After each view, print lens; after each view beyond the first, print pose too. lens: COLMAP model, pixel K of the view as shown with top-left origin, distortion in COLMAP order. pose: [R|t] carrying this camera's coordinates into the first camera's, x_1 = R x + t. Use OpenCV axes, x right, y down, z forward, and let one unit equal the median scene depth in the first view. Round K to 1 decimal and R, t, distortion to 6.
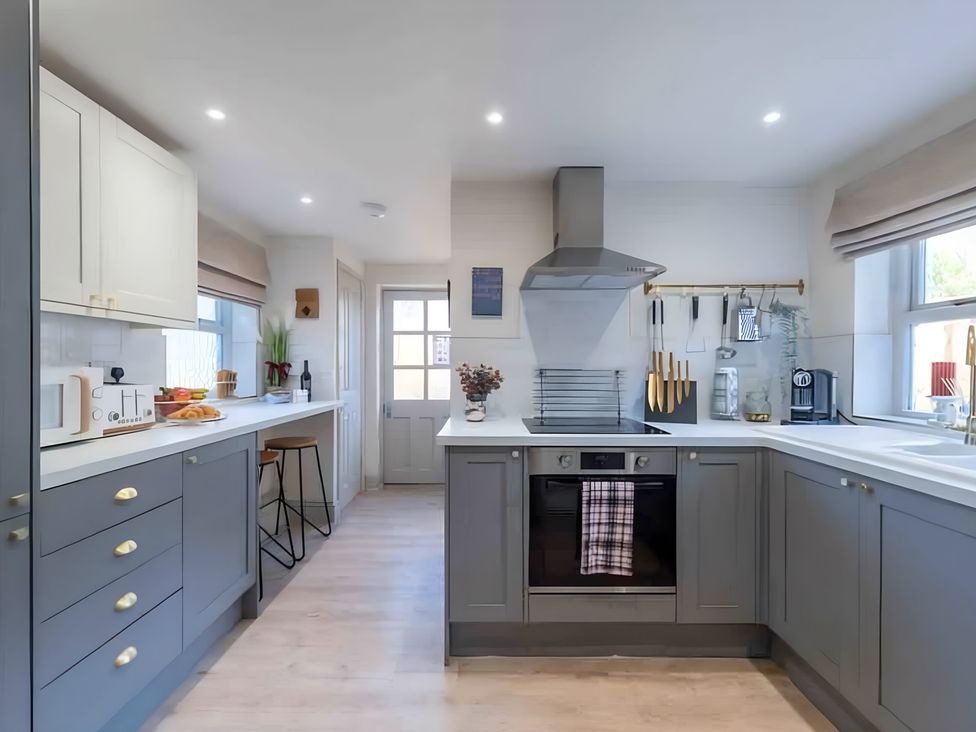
lens RADIAL K [[429.9, 0, 489.6], [0, 429.9, 372.1], [0, 0, 1]] dist [0.001343, -0.000324]
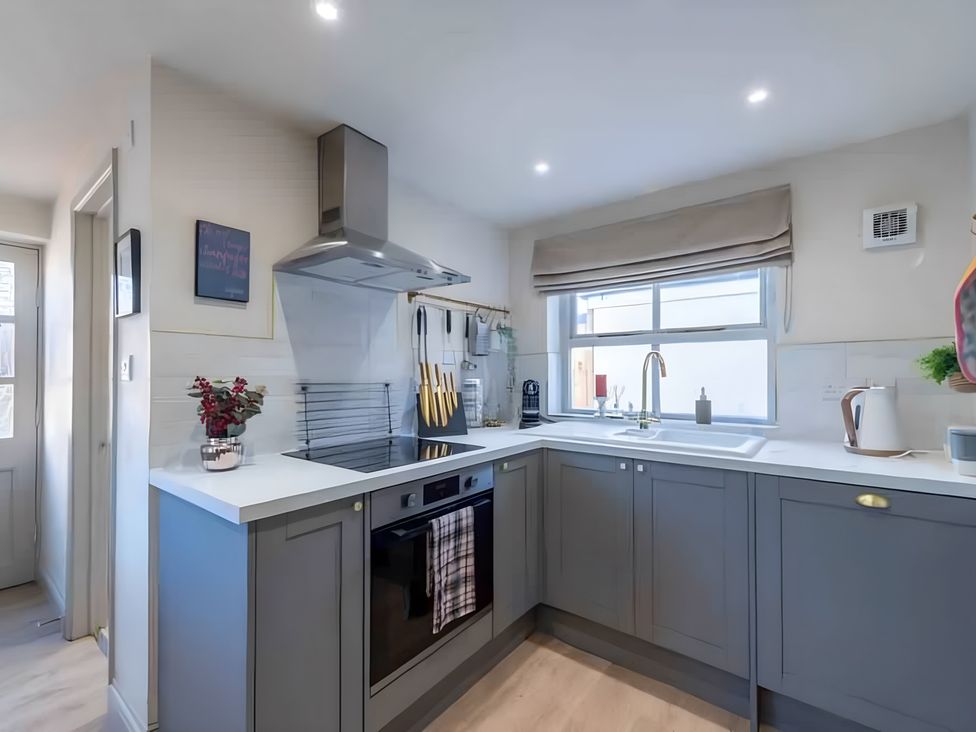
lens RADIAL K [[429.9, 0, 489.6], [0, 429.9, 372.1], [0, 0, 1]] dist [0.001343, -0.000324]
pose [[0.609559, 0.005466, 0.792722, -0.327965], [0.013371, 0.999763, -0.017176, -0.010747], [-0.792628, 0.021069, 0.609341, 0.360452]]
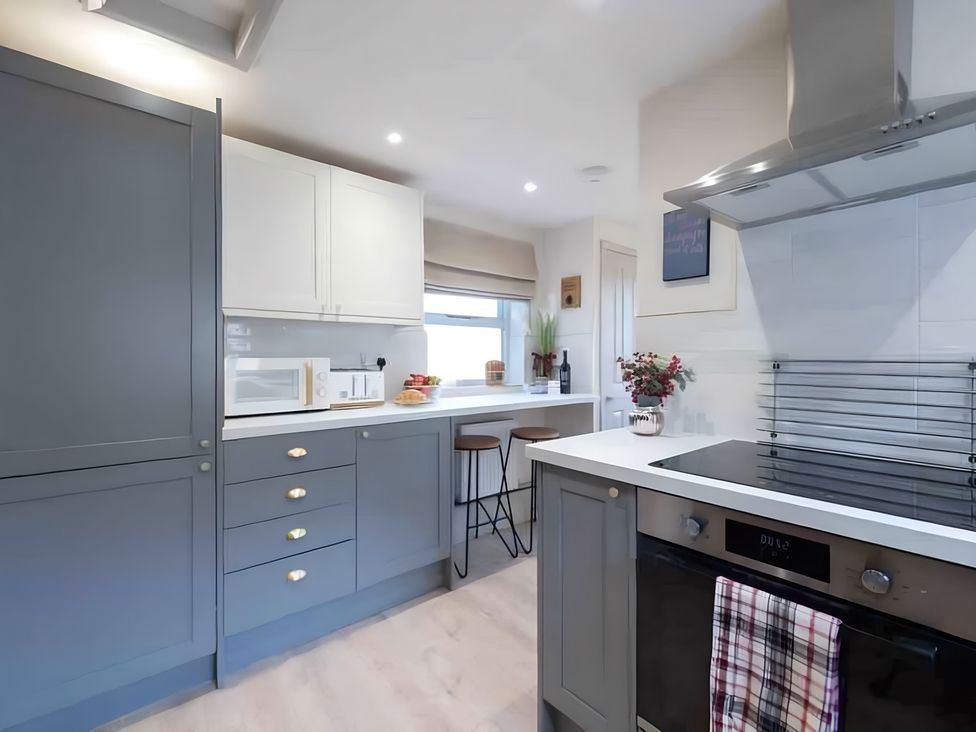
lens RADIAL K [[442.0, 0, 492.4], [0, 442.0, 364.3], [0, 0, 1]] dist [0.000469, -0.000391]
pose [[0.644191, 0.007741, -0.764826, 0.397813], [-0.008238, 0.999961, 0.003182, 0.000572], [0.764820, 0.004250, 0.644229, 0.396837]]
